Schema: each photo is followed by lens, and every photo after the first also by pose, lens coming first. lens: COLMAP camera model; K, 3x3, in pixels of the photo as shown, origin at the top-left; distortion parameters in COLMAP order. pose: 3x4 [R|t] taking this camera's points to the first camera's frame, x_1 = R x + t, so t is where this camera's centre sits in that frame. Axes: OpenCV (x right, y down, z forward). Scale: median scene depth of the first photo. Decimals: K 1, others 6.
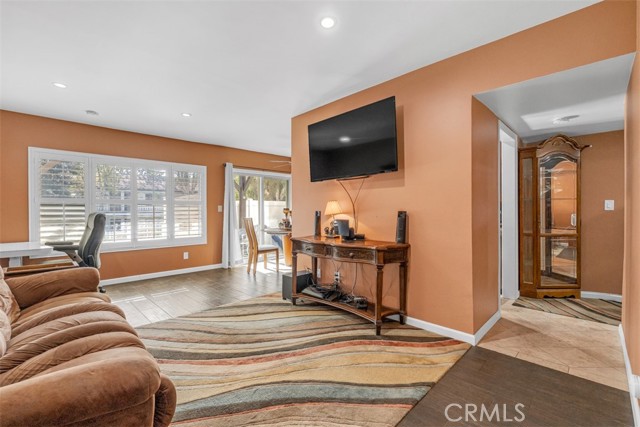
lens RADIAL K [[288.5, 0, 320.0], [0, 288.5, 213.5], [0, 0, 1]] dist [-0.000912, -0.000205]
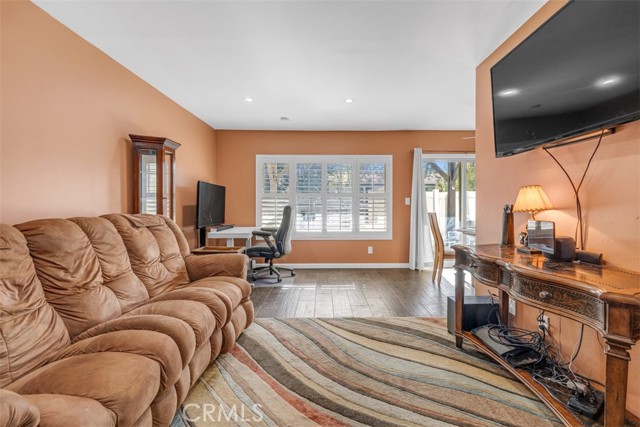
lens RADIAL K [[287.0, 0, 322.3], [0, 287.0, 205.1], [0, 0, 1]] dist [-0.001894, -0.000082]
pose [[0.711773, 0.006900, -0.702376, 0.135864], [-0.009417, 0.999956, 0.000281, -0.003896], [0.702346, 0.006414, 0.711806, 0.294615]]
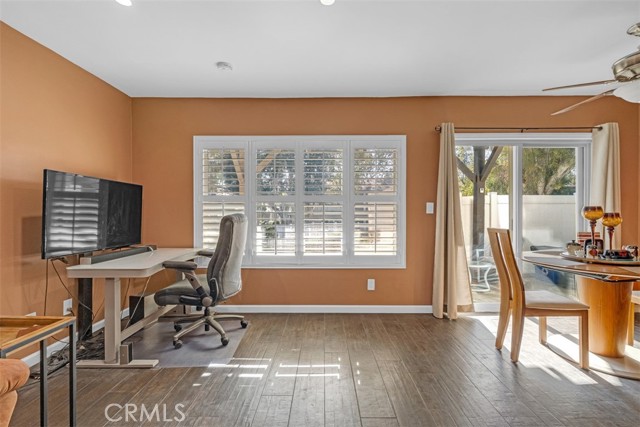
lens RADIAL K [[281.7, 0, 320.0], [0, 281.7, 213.5], [0, 0, 1]] dist [-0.002978, -0.000450]
pose [[0.702636, 0.008362, -0.711501, -0.166908], [-0.009089, 0.999955, 0.002776, -0.008716], [0.711492, 0.004517, 0.702680, 0.722927]]
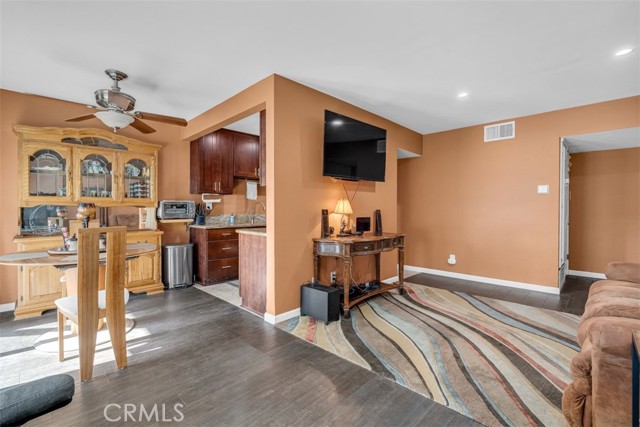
lens RADIAL K [[285.6, 0, 311.5], [0, 285.6, 210.3], [0, 0, 1]] dist [-0.002707, -0.000312]
pose [[-0.000779, 0.000913, 0.999999, -0.879321], [0.008667, 0.999962, -0.000906, -0.005069], [-0.999962, 0.008666, -0.000787, 1.030425]]
